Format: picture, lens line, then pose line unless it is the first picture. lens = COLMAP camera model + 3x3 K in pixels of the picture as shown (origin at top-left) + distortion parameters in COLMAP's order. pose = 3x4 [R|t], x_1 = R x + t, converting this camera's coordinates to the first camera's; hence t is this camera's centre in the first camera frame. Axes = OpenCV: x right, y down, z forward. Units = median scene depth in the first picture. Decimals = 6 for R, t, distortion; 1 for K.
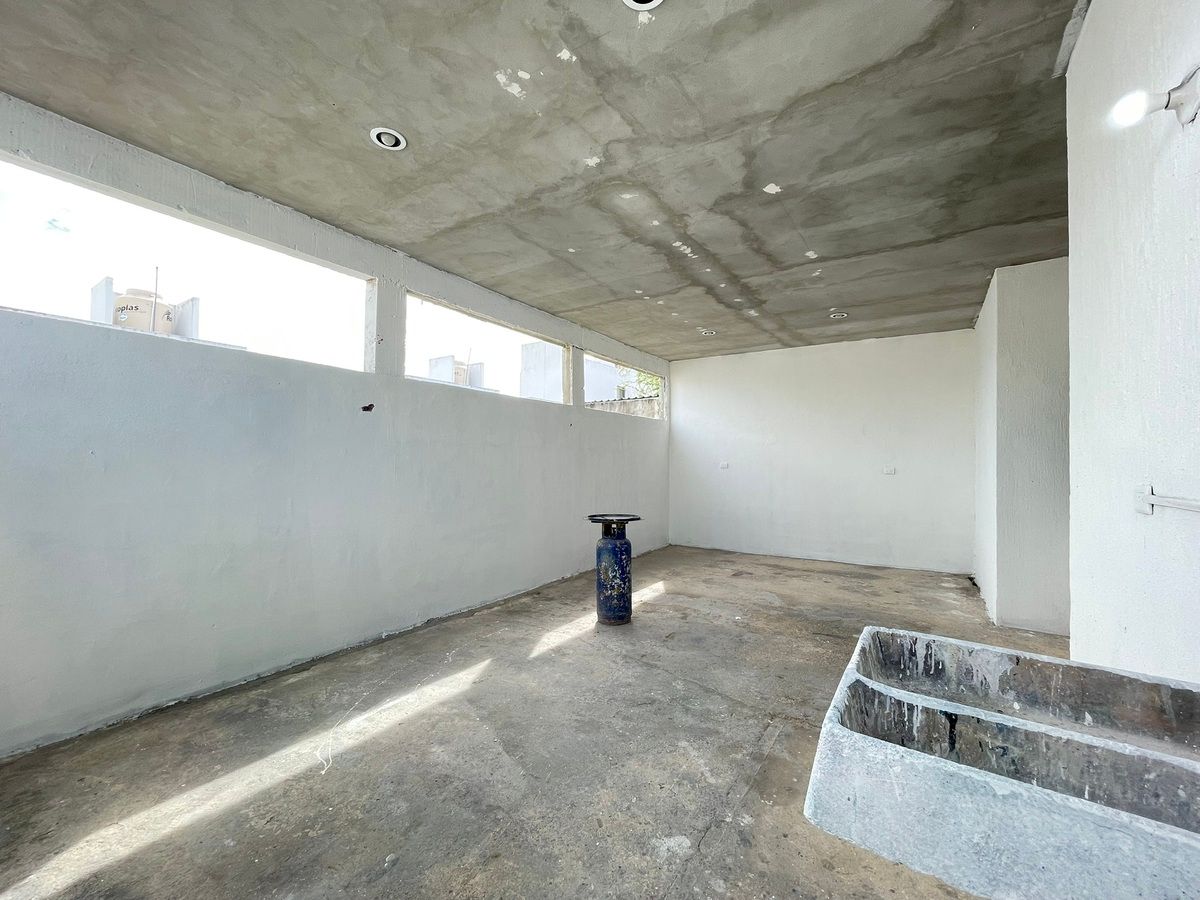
lens RADIAL K [[487.1, 0, 593.6], [0, 487.1, 448.4], [0, 0, 1]] dist [-0.000414, 0.001385]
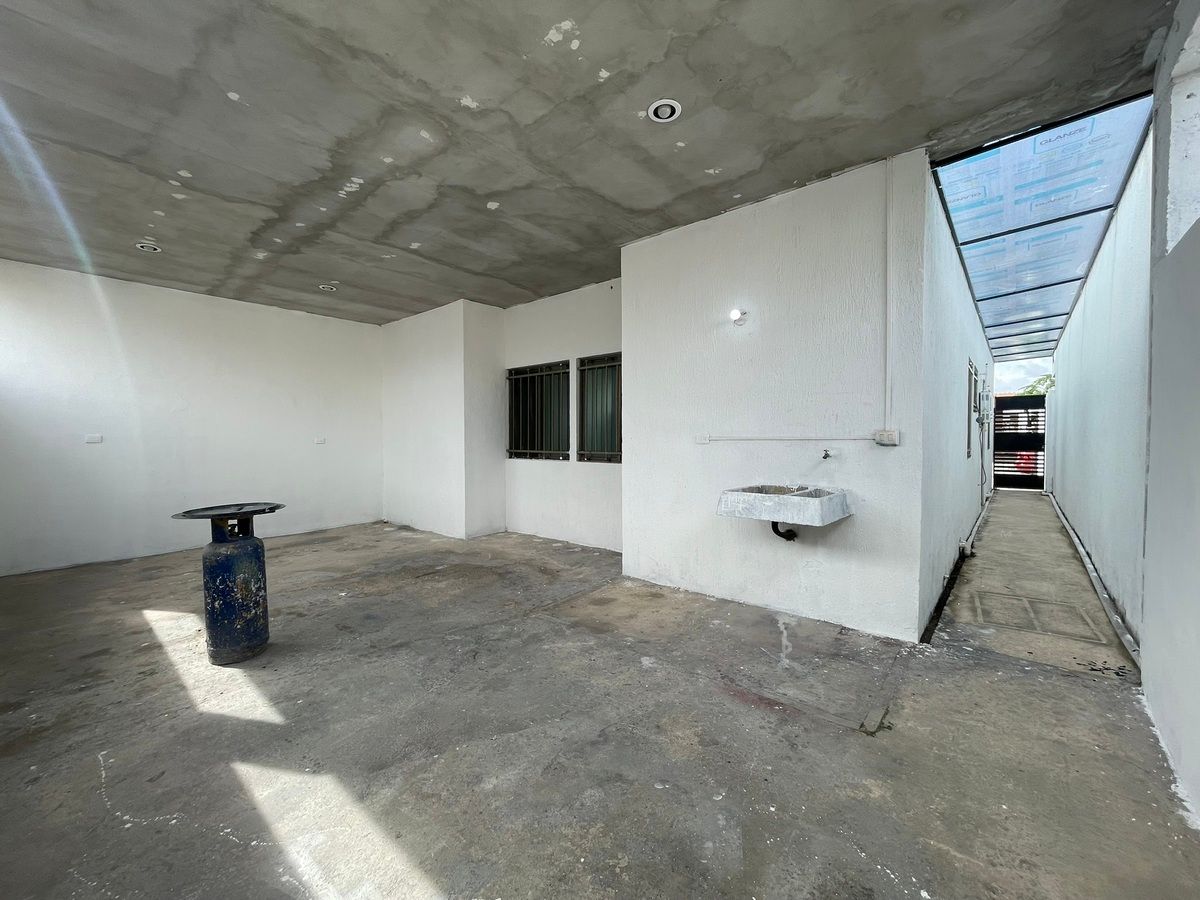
lens RADIAL K [[487.1, 0, 597.8], [0, 487.1, 448.5], [0, 0, 1]] dist [-0.000414, 0.001385]
pose [[0.116230, -0.035353, 0.992593, -0.677422], [-0.016971, 0.999150, 0.037574, 0.022490], [-0.993077, -0.021212, 0.115531, 0.468461]]
